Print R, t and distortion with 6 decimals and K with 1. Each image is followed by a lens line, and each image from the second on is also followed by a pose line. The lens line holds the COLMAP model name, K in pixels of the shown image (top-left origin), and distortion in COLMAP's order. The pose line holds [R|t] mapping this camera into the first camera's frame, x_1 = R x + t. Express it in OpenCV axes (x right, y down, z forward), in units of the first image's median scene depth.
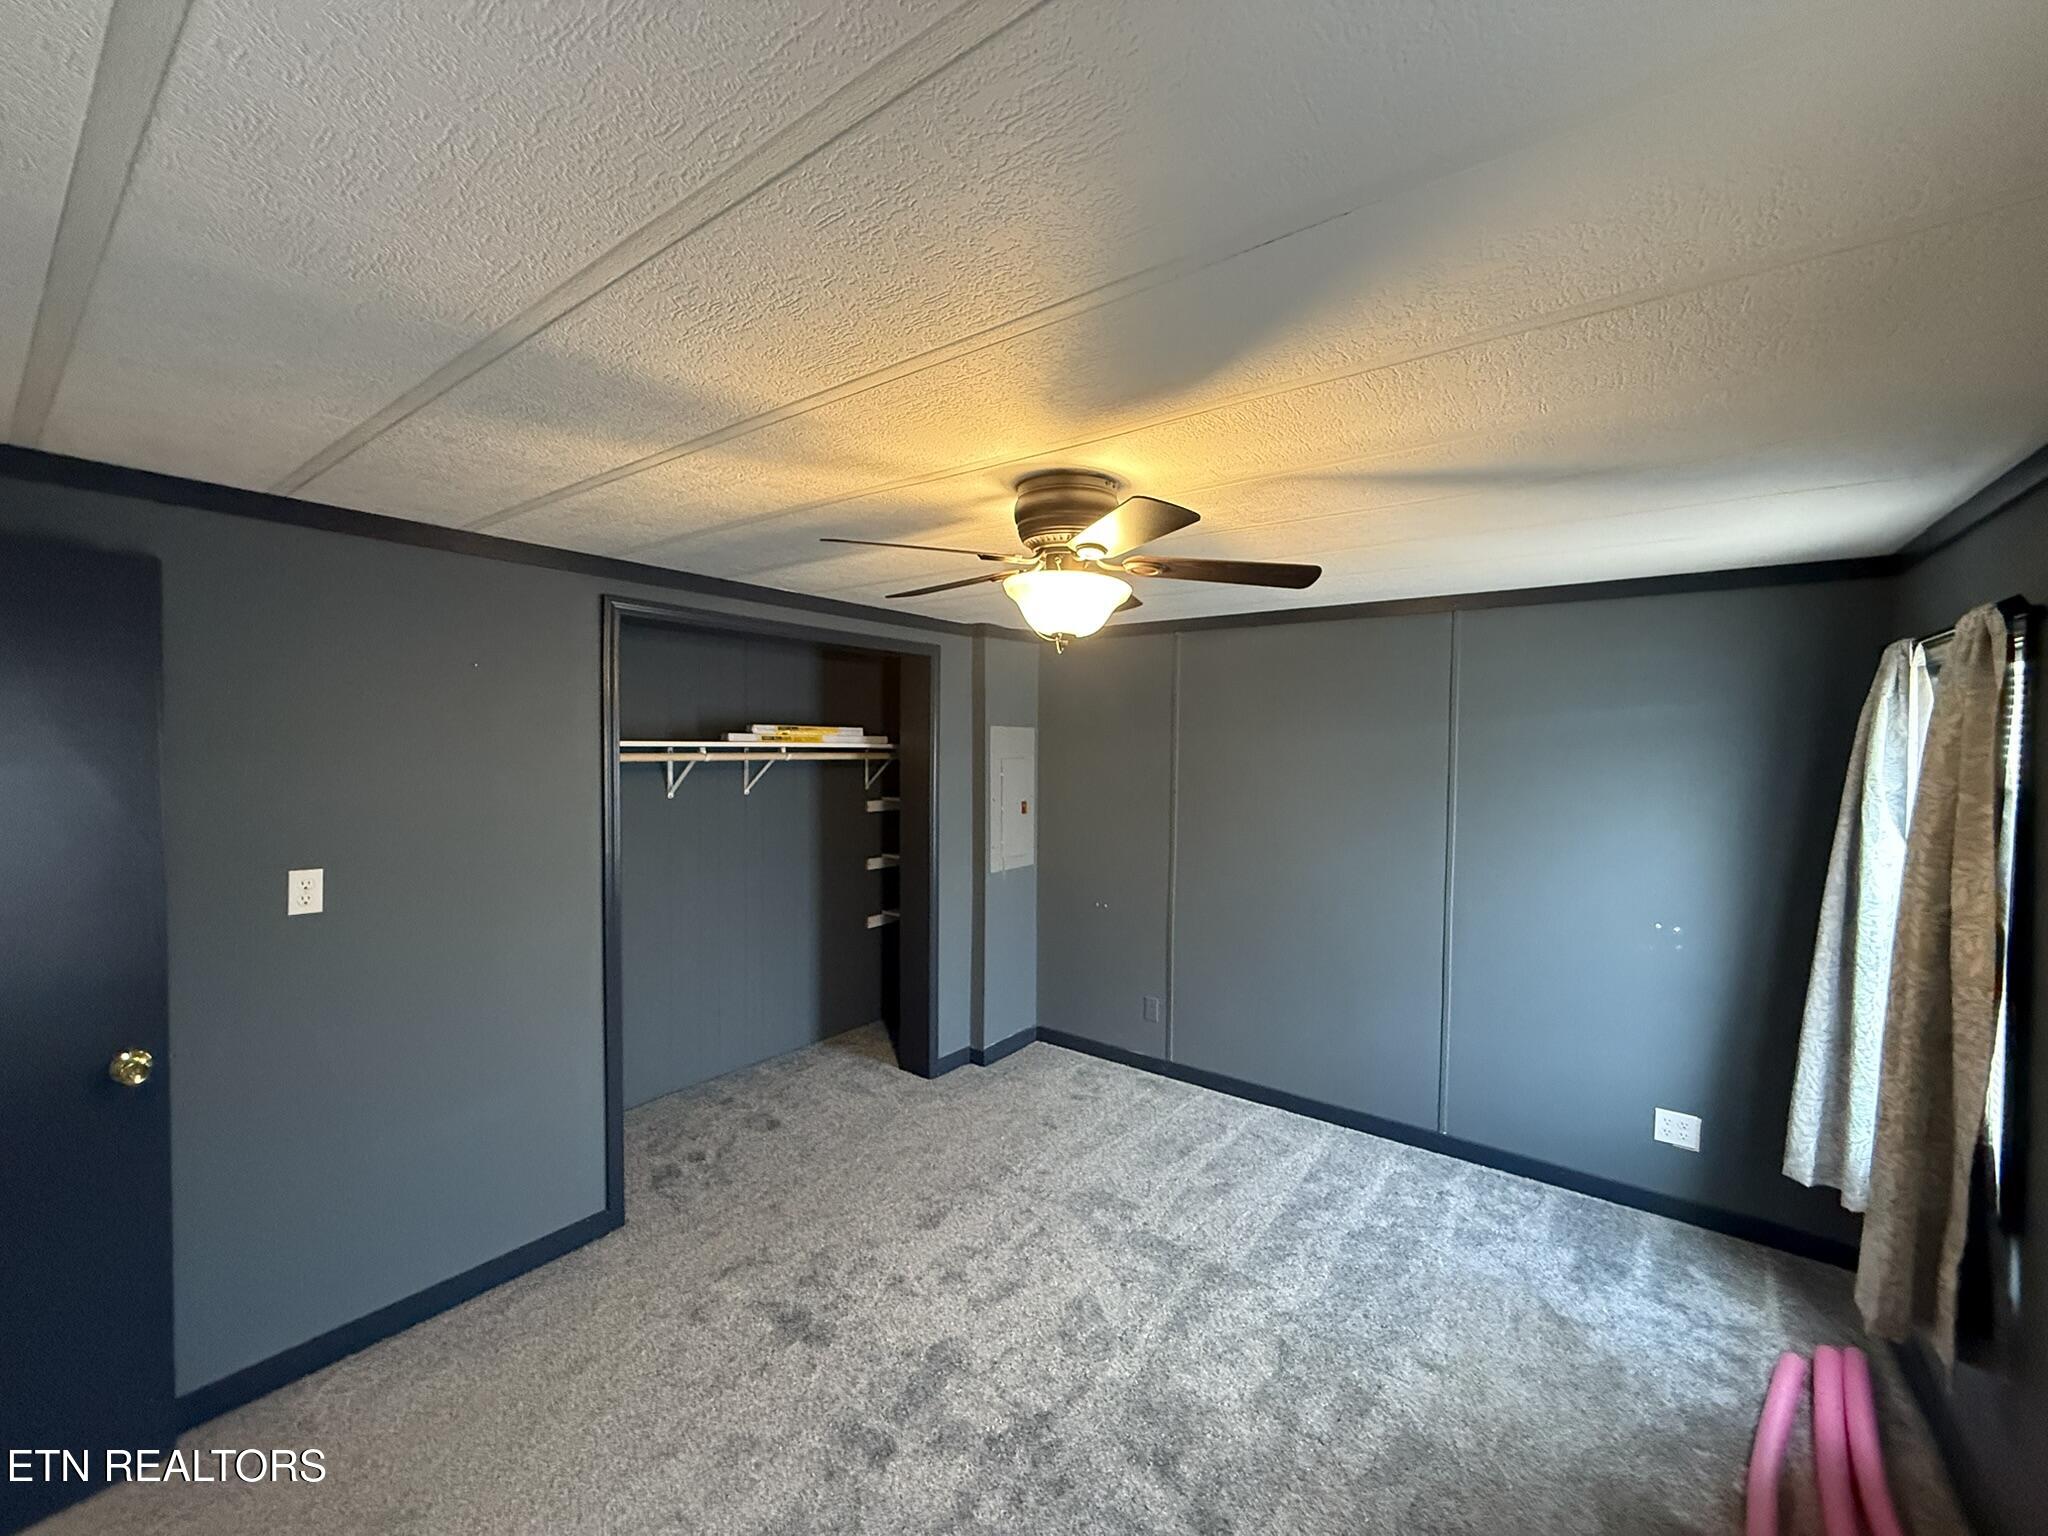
lens RADIAL K [[828.2, 0, 1007.0], [0, 828.2, 769.6], [0, 0, 1]] dist [0.014376, 0.000898]
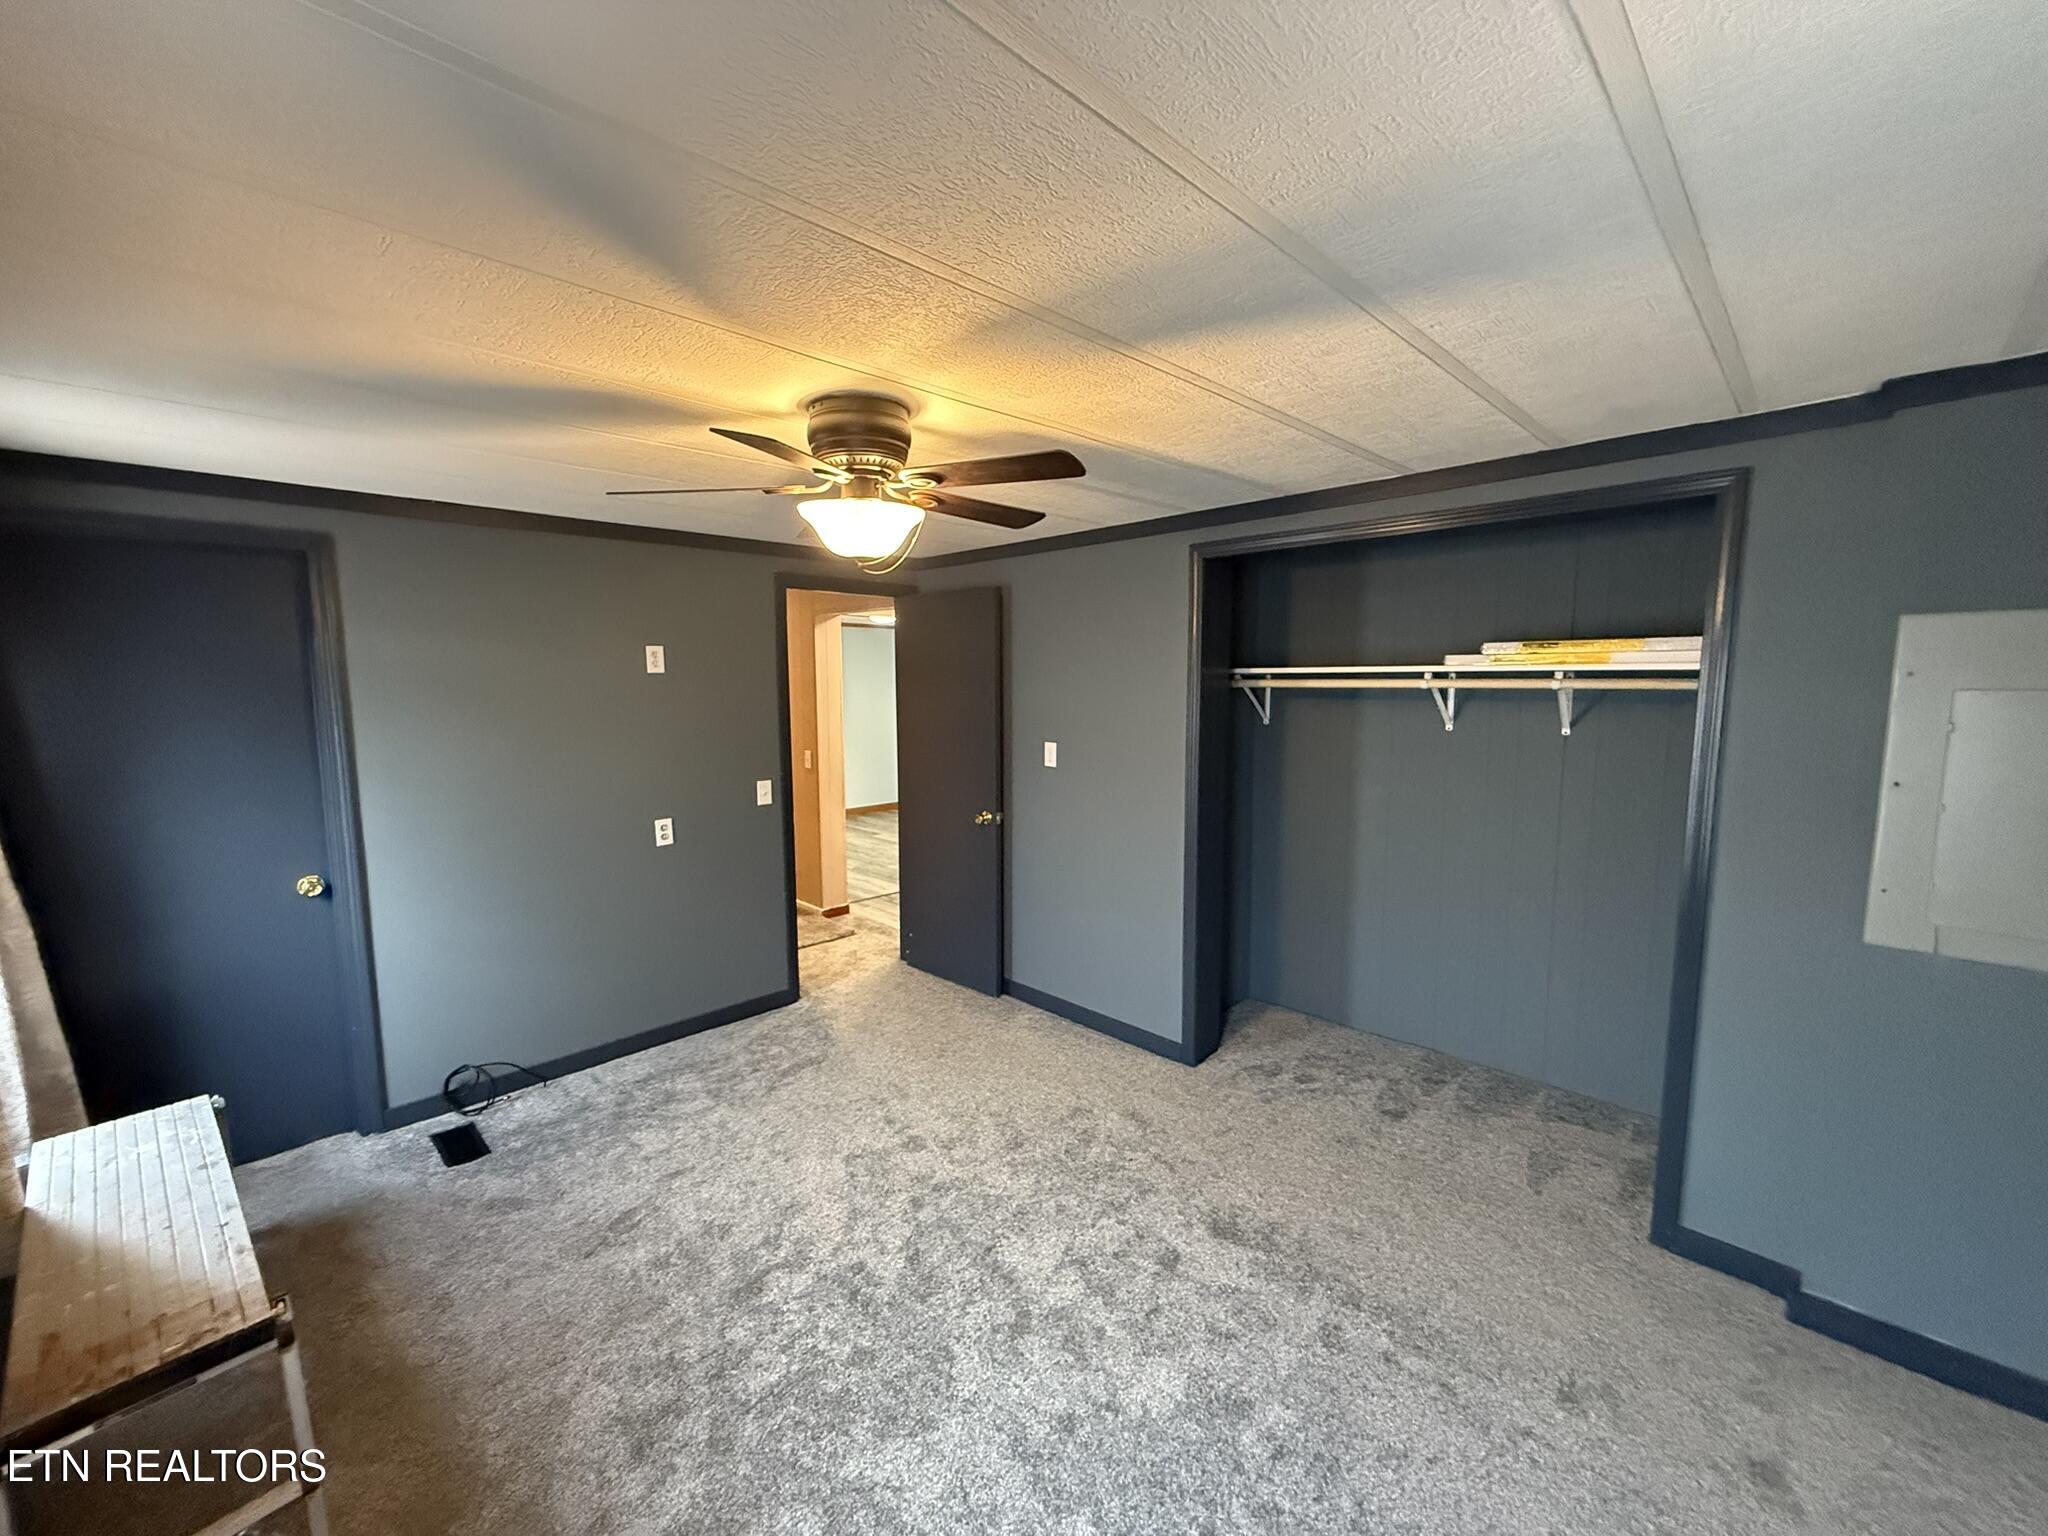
lens RADIAL K [[828.2, 0, 1009.4], [0, 828.2, 771.5], [0, 0, 1]] dist [0.014376, 0.000898]
pose [[-0.142642, 0.111295, -0.983497, 0.556582], [-0.021508, 0.993075, 0.115498, -0.014728], [0.989541, 0.037628, -0.139260, 0.677189]]
